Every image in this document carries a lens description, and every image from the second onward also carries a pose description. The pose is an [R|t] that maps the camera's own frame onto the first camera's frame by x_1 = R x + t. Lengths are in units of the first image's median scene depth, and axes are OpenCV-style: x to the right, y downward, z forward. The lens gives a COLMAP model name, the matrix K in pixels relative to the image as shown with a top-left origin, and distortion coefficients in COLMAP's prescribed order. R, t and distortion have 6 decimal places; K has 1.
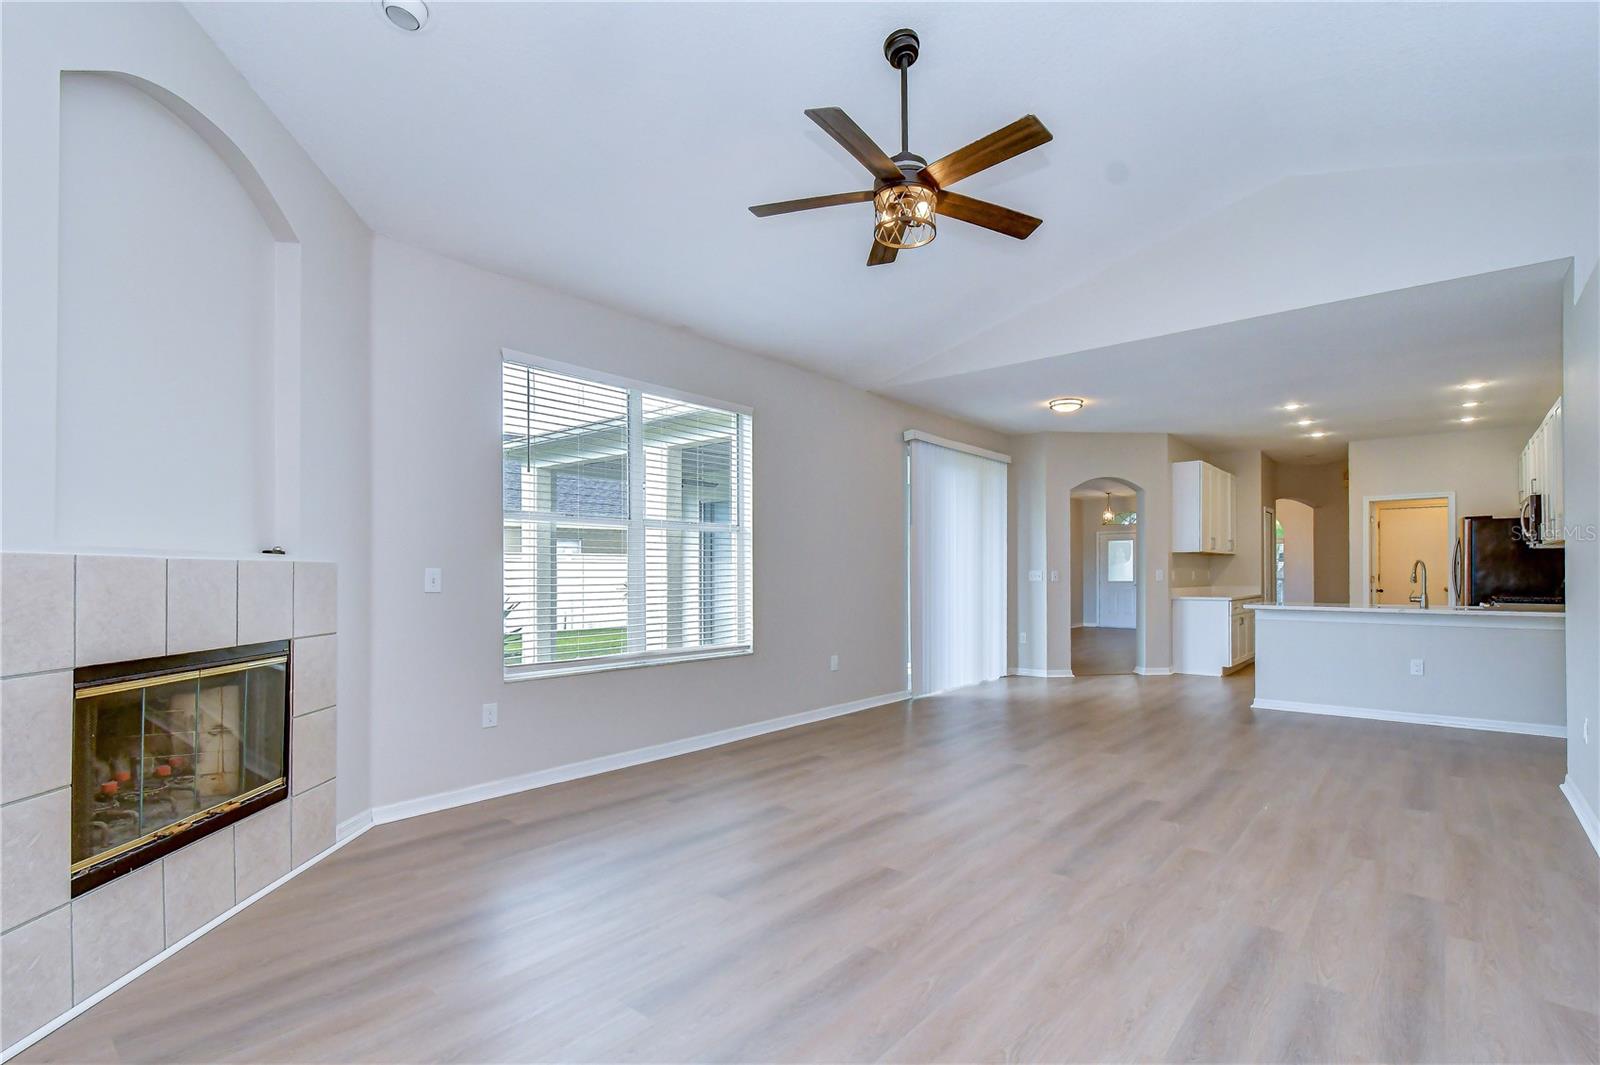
lens RADIAL K [[723.3, 0, 840.4], [0, 723.3, 573.9], [0, 0, 1]] dist [0.005395, -0.003681]
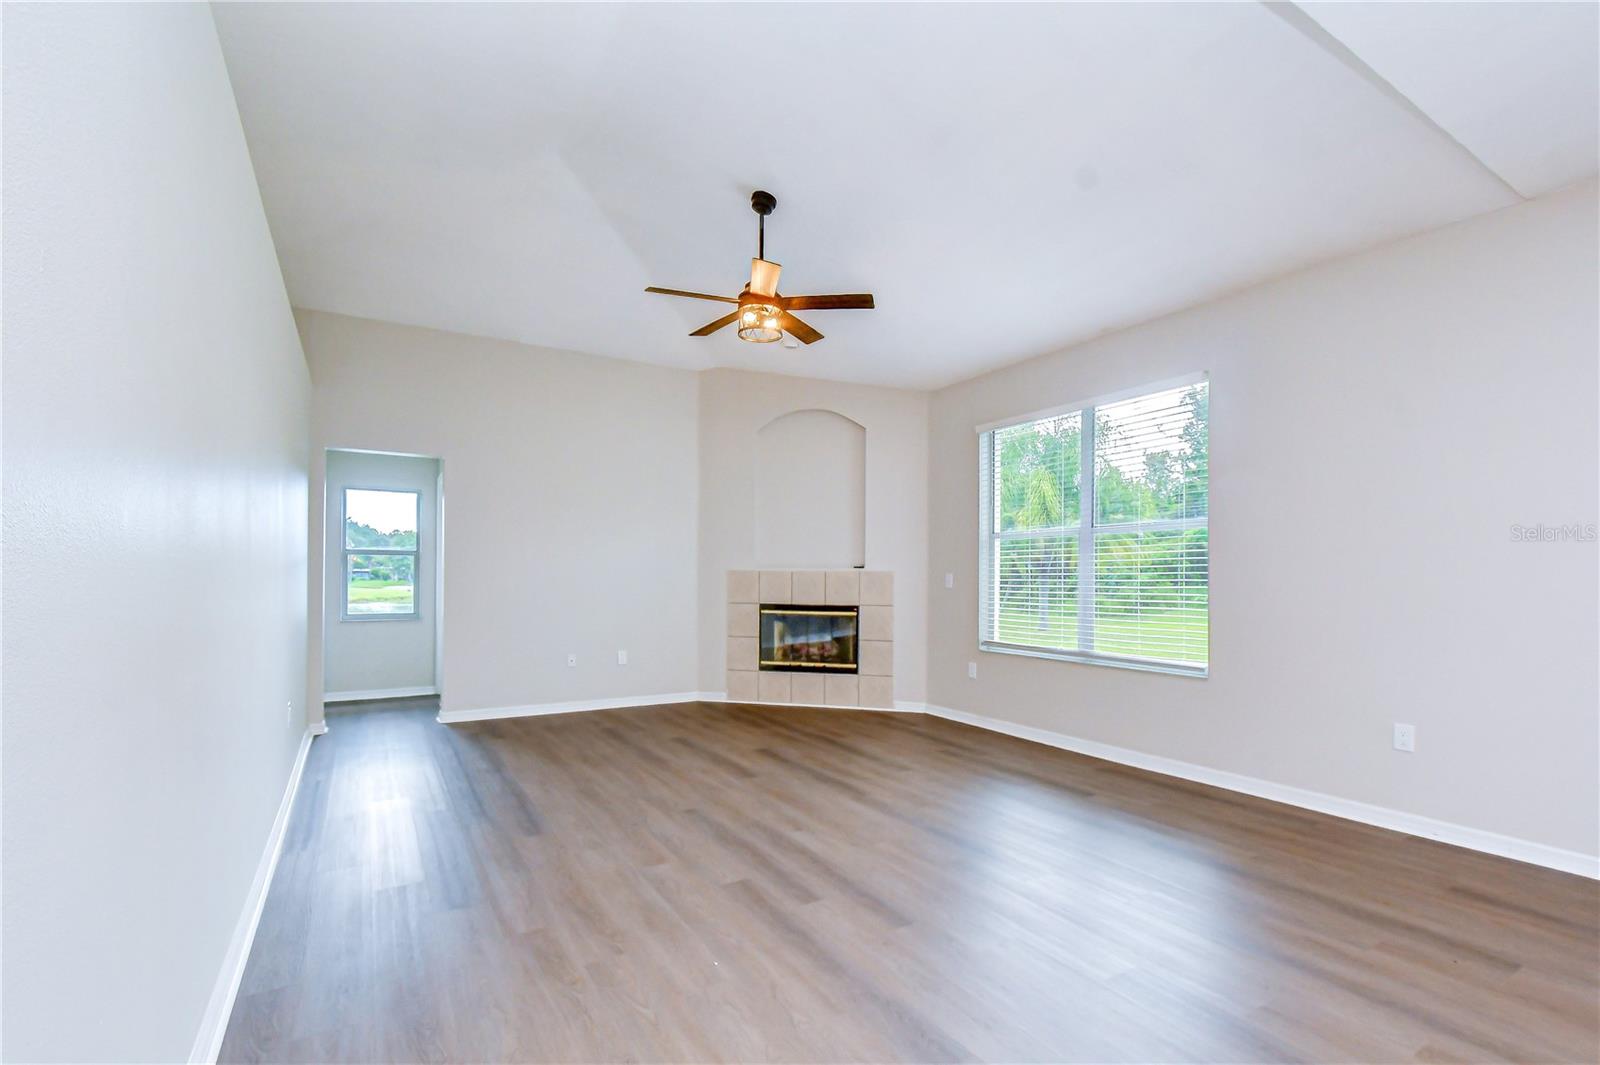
lens RADIAL K [[723.3, 0, 828.7], [0, 723.3, 569.8], [0, 0, 1]] dist [0.005395, -0.003681]
pose [[-0.299582, -0.004539, -0.954060, 0.945931], [-0.003189, 0.999988, -0.003756, -0.007328], [0.954065, 0.001918, -0.299593, 1.049231]]
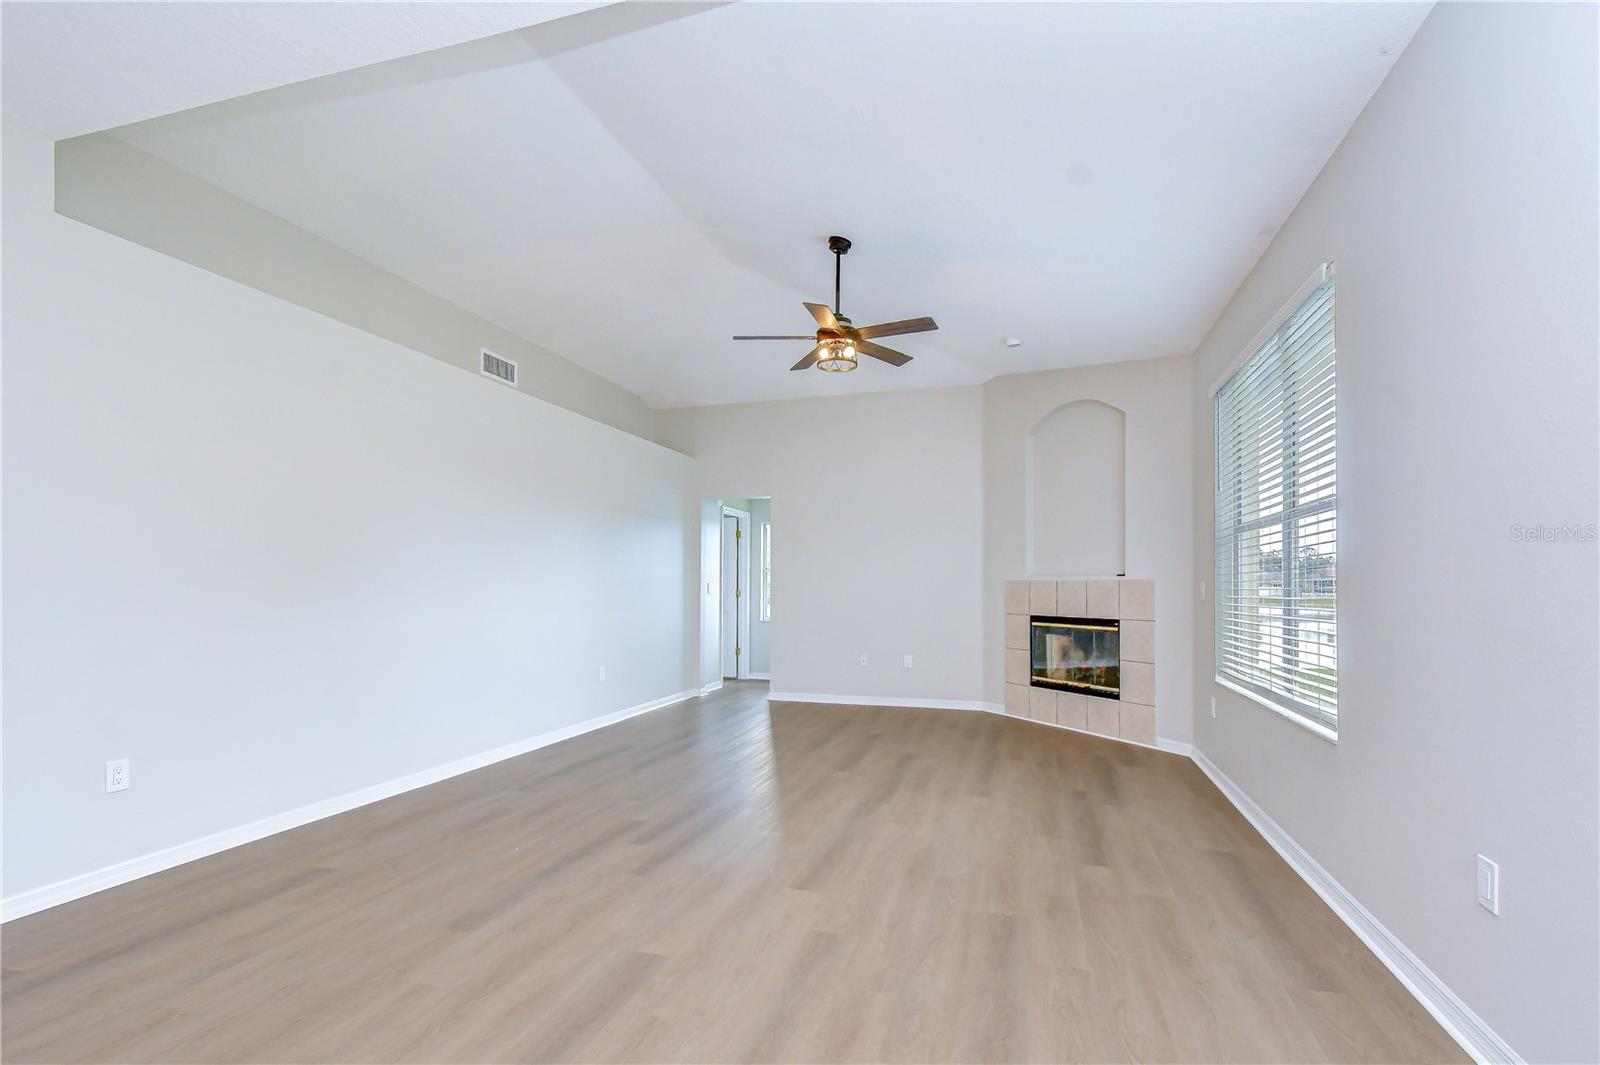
lens RADIAL K [[747.1, 0, 836.2], [0, 747.1, 562.7], [0, 0, 1]] dist [-0.001432, 0.000209]
pose [[-0.904169, -0.015320, -0.426899, 0.518771], [-0.000537, 0.999397, -0.034727, 0.005864], [0.427174, -0.031170, -0.903632, 1.644886]]
